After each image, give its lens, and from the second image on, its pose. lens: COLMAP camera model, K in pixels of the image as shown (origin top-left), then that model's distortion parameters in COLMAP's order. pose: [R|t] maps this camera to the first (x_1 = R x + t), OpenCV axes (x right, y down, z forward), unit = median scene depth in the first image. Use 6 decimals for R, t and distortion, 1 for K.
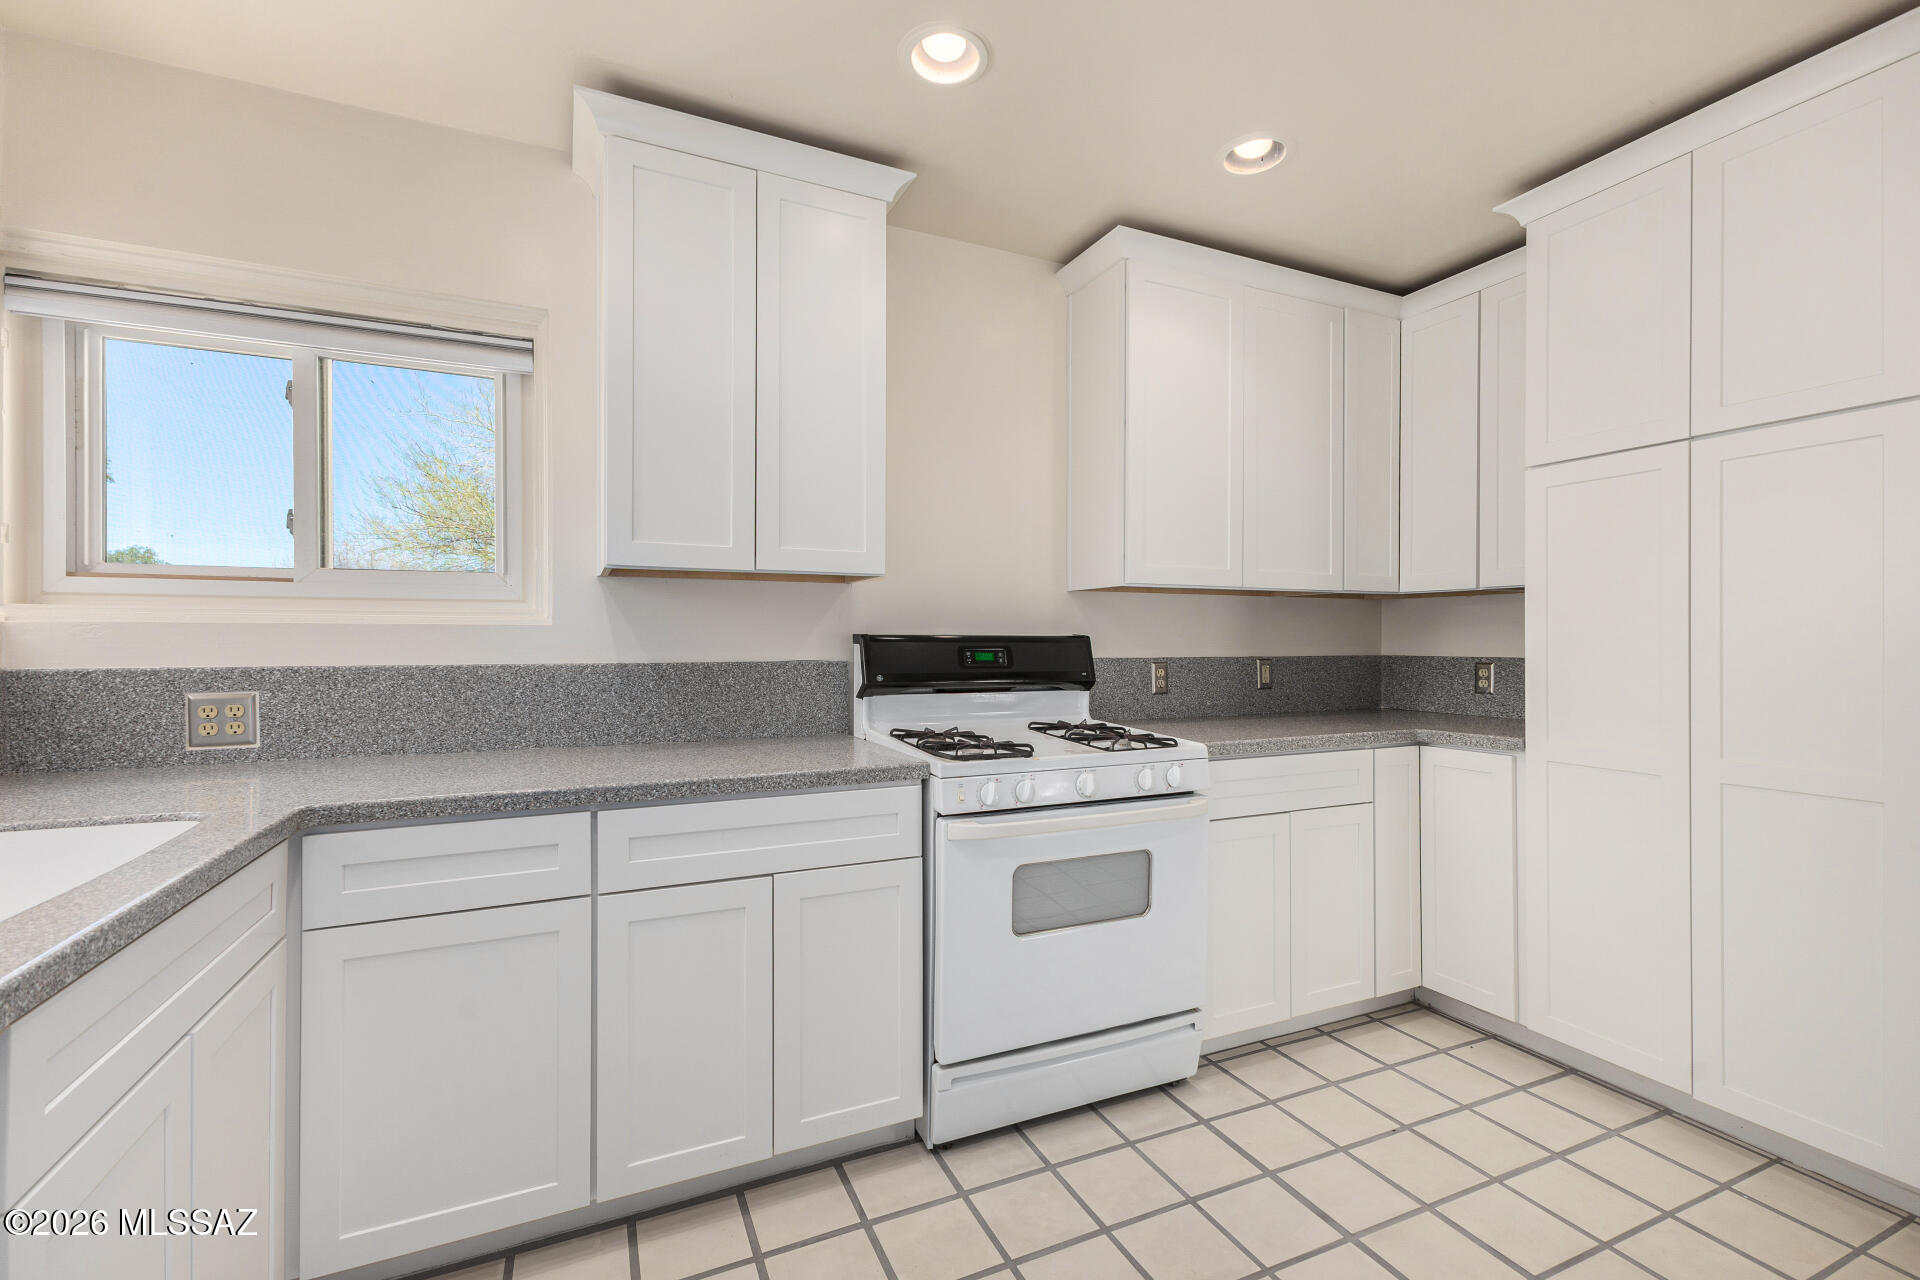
lens RADIAL K [[831.9, 0, 956.5], [0, 831.9, 643.9], [0, 0, 1]] dist [0.009300, -0.000012]
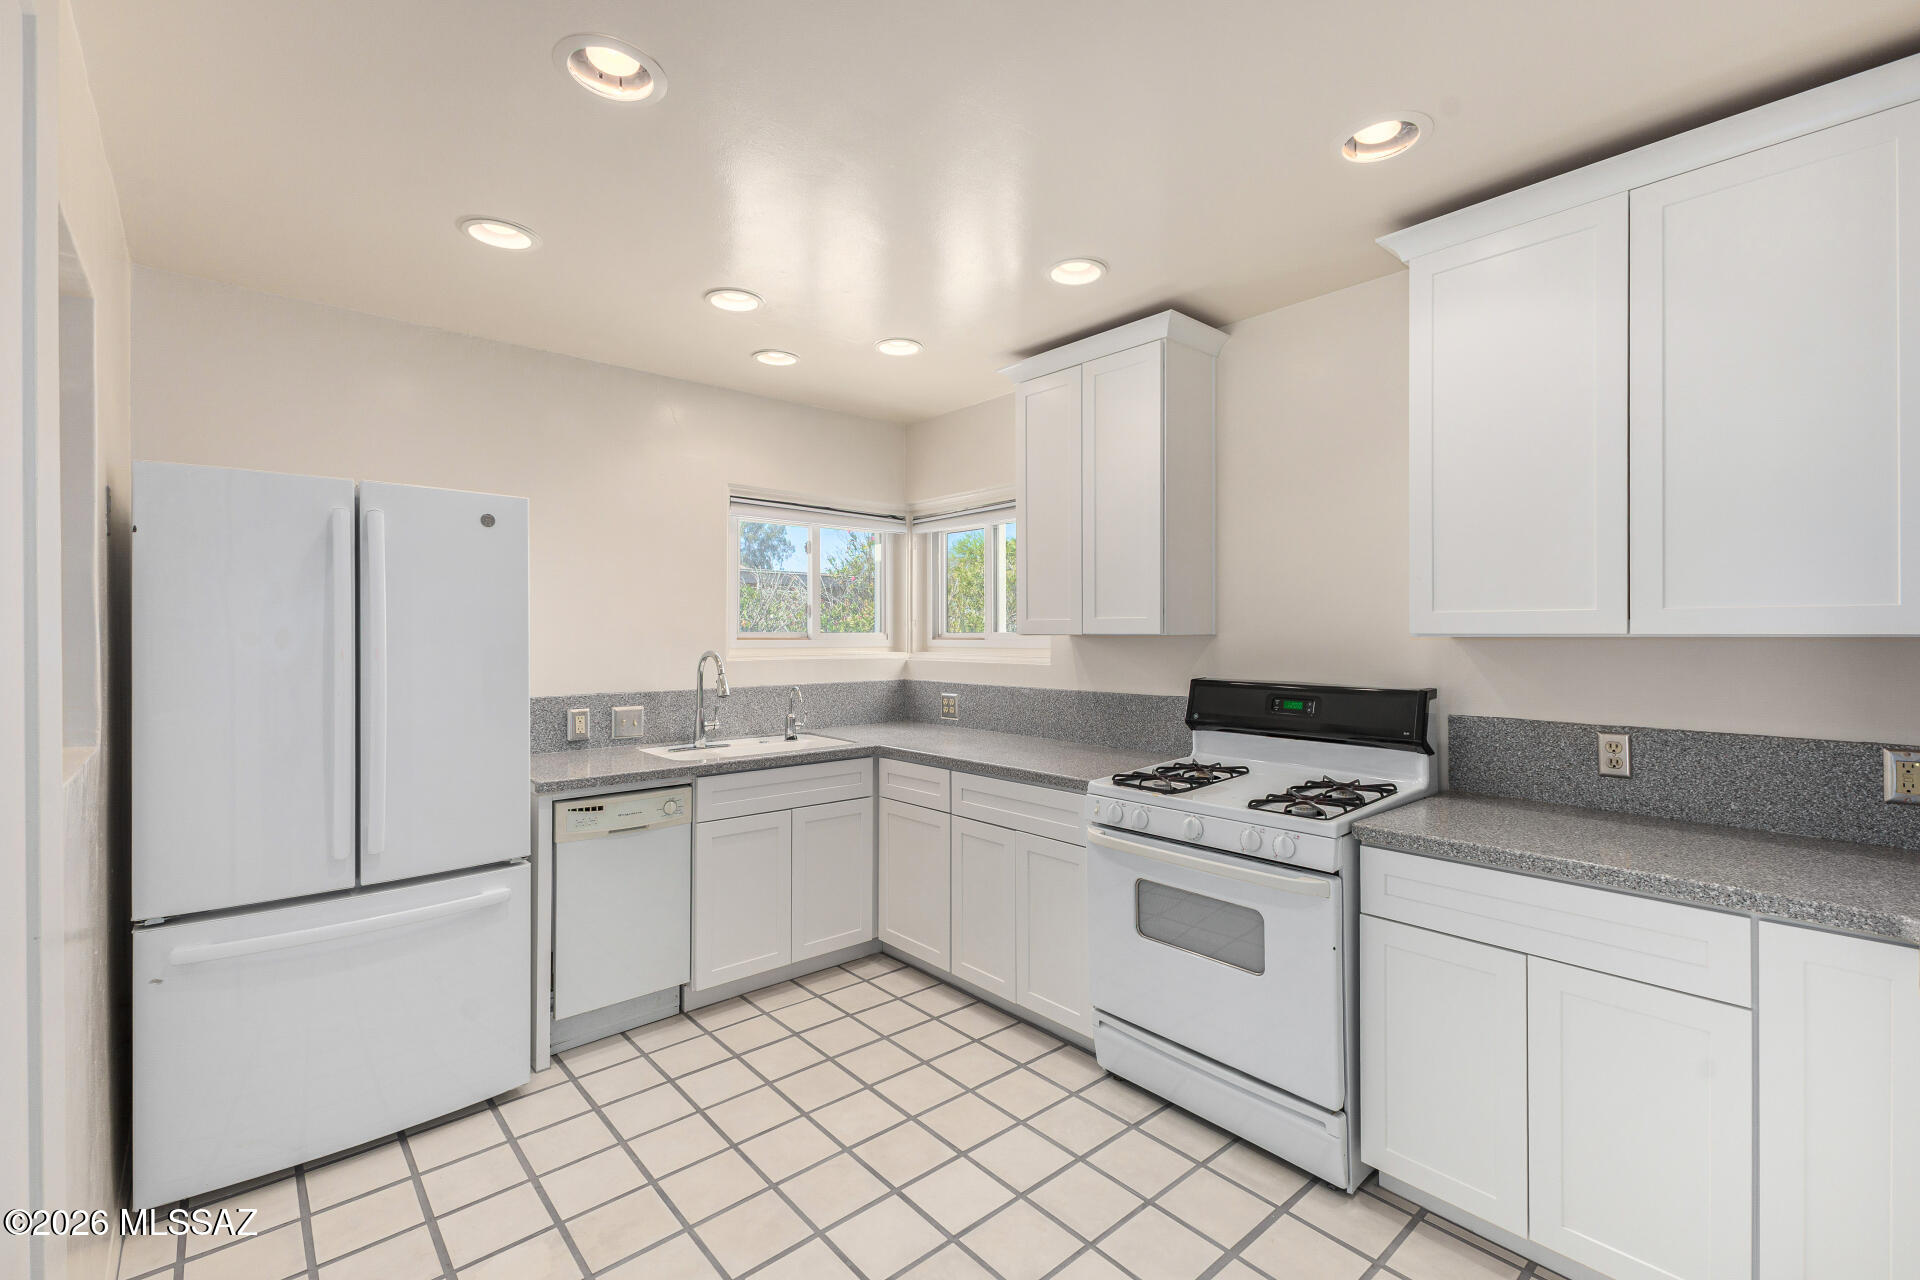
lens RADIAL K [[828.6, 0, 958.7], [0, 828.6, 635.6], [0, 0, 1]] dist [0.009524, -0.000813]
pose [[0.284748, 0.003387, -0.958596, 1.051588], [0.000253, 0.999993, 0.003608, -0.087696], [0.958602, -0.001270, 0.284746, 0.351893]]
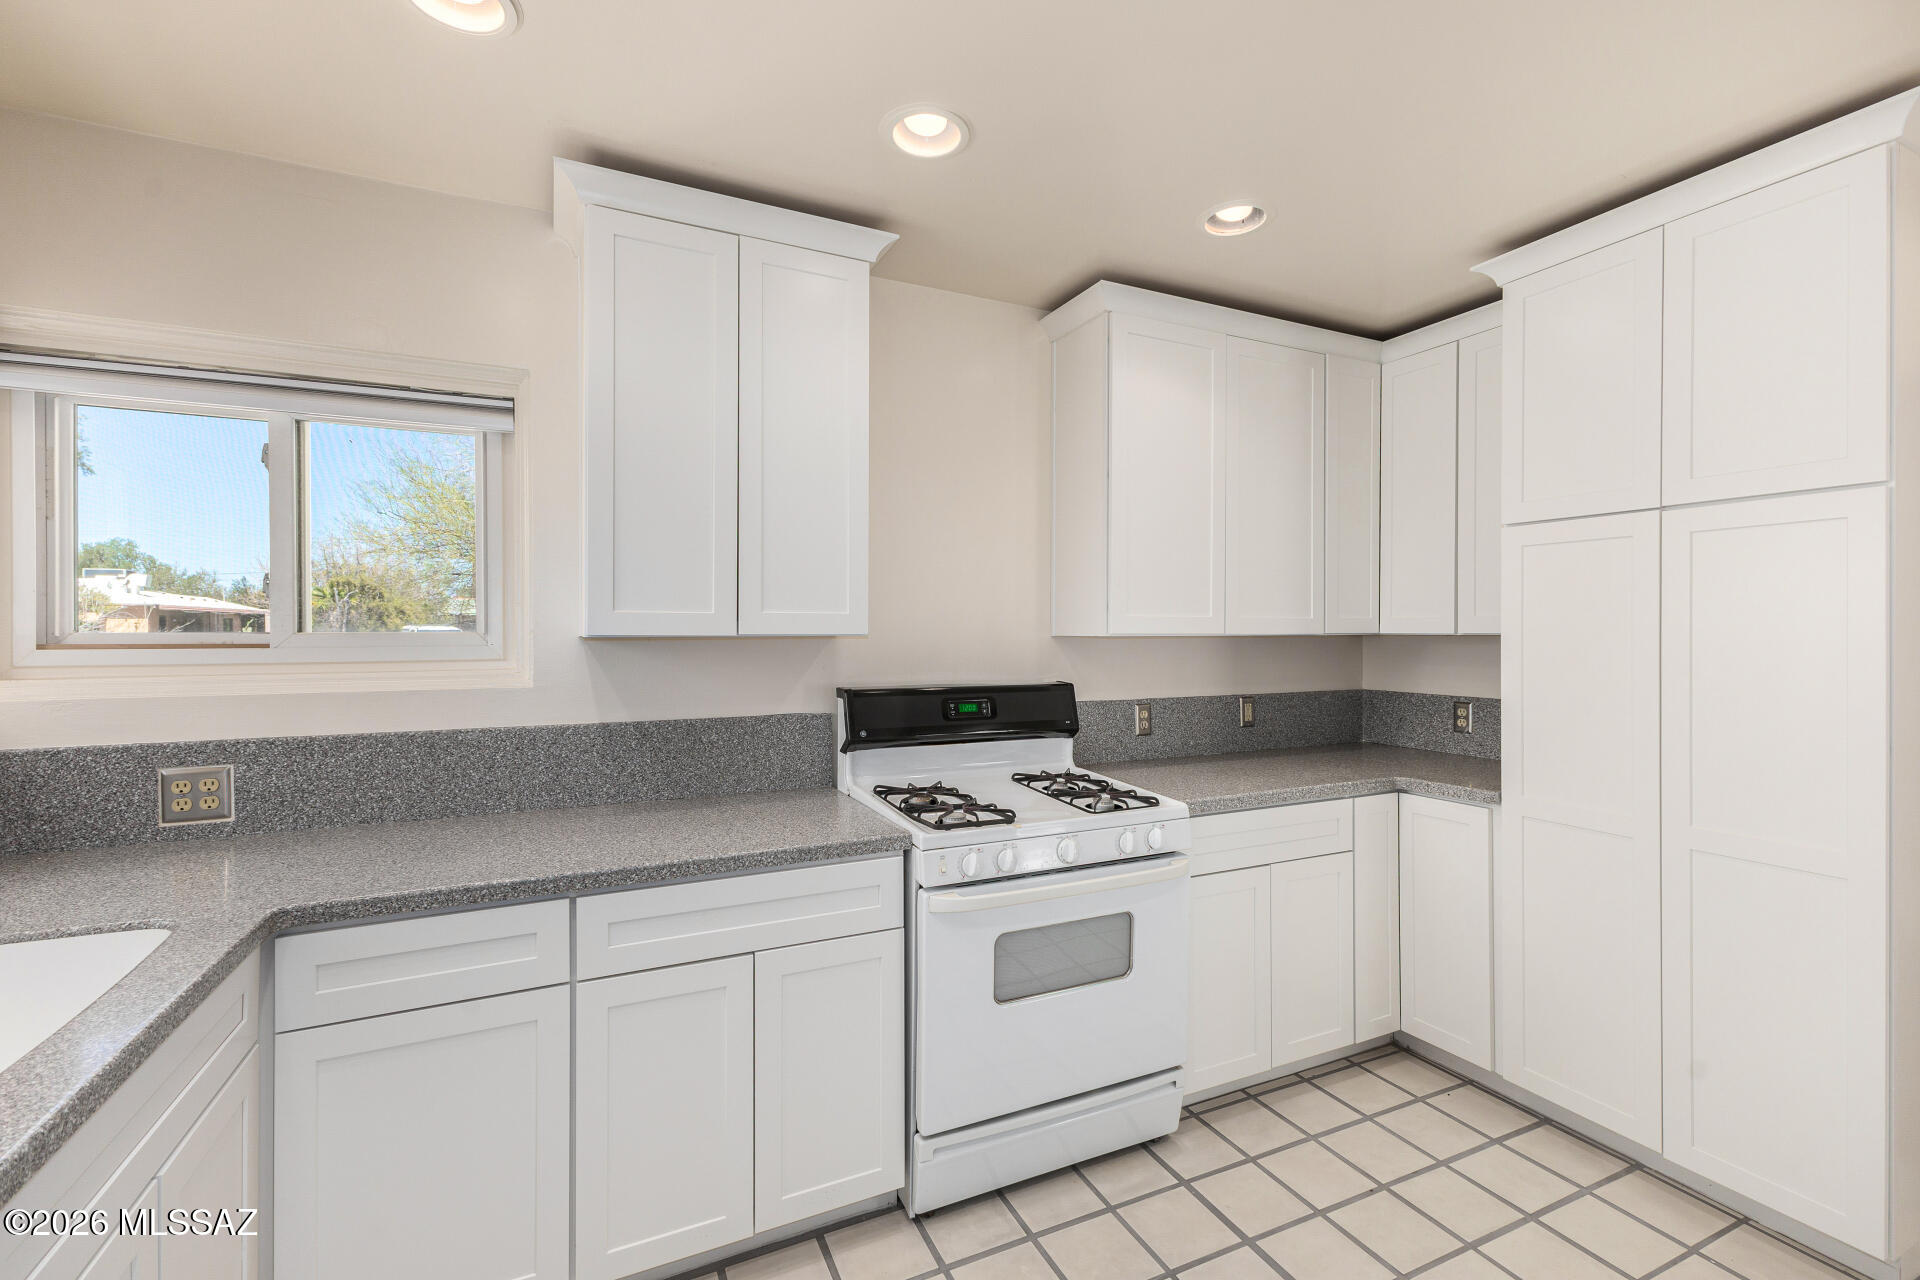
lens RADIAL K [[828.6, 0, 958.7], [0, 828.6, 635.6], [0, 0, 1]] dist [0.009524, -0.000813]
pose [[0.999899, -0.000236, 0.014177, 0.009118], [0.000204, 0.999998, 0.002219, -0.085990], [-0.014178, -0.002216, 0.999897, 0.000985]]
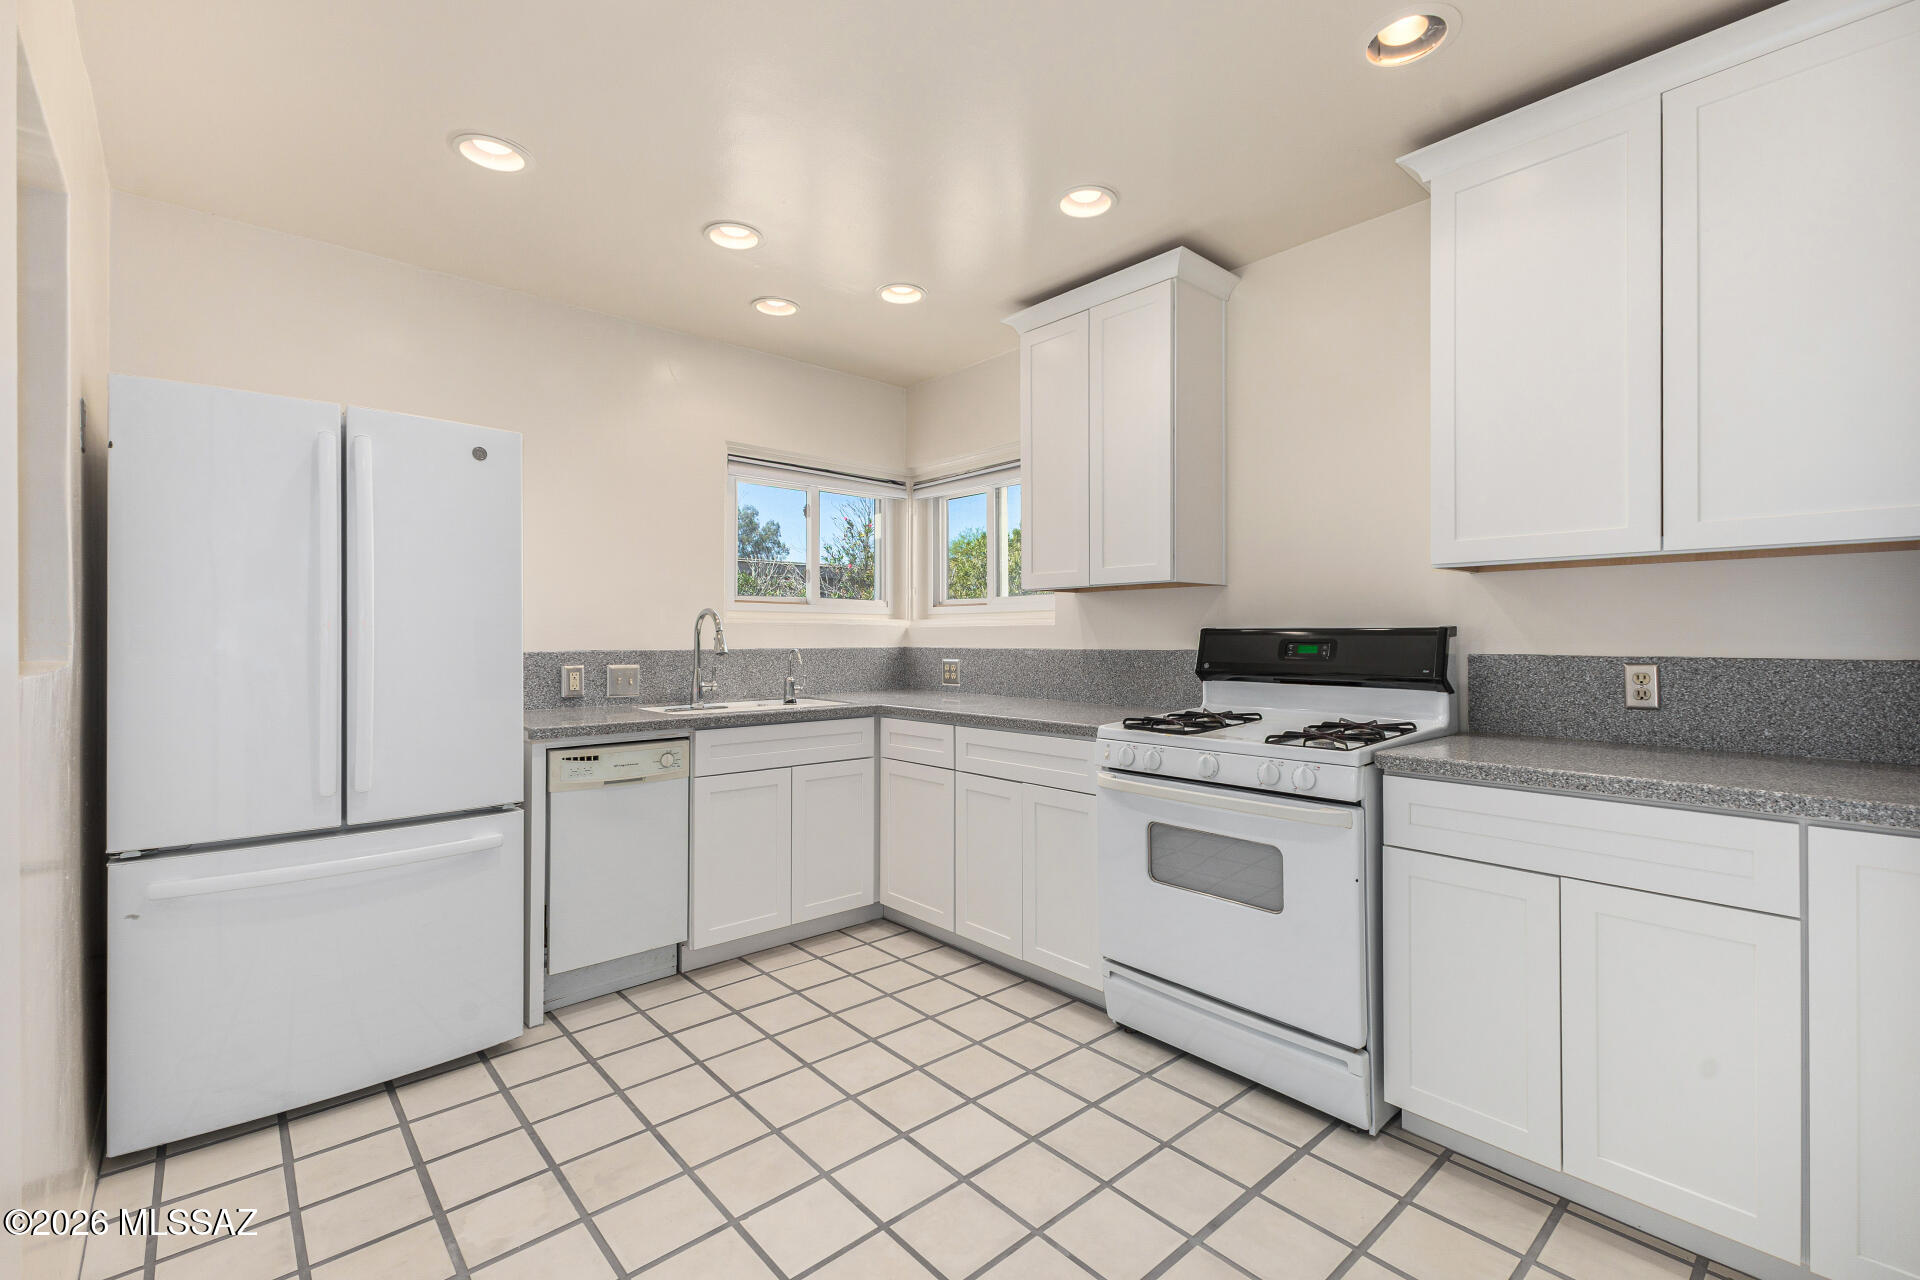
lens RADIAL K [[830.5, 0, 958.1], [0, 830.5, 635.9], [0, 0, 1]] dist [0.009637, -0.000564]
pose [[0.290440, 0.000806, -0.956893, 1.019617], [0.000159, 1.000000, 0.000891, -0.002568], [0.956893, -0.000411, 0.290440, 0.344153]]
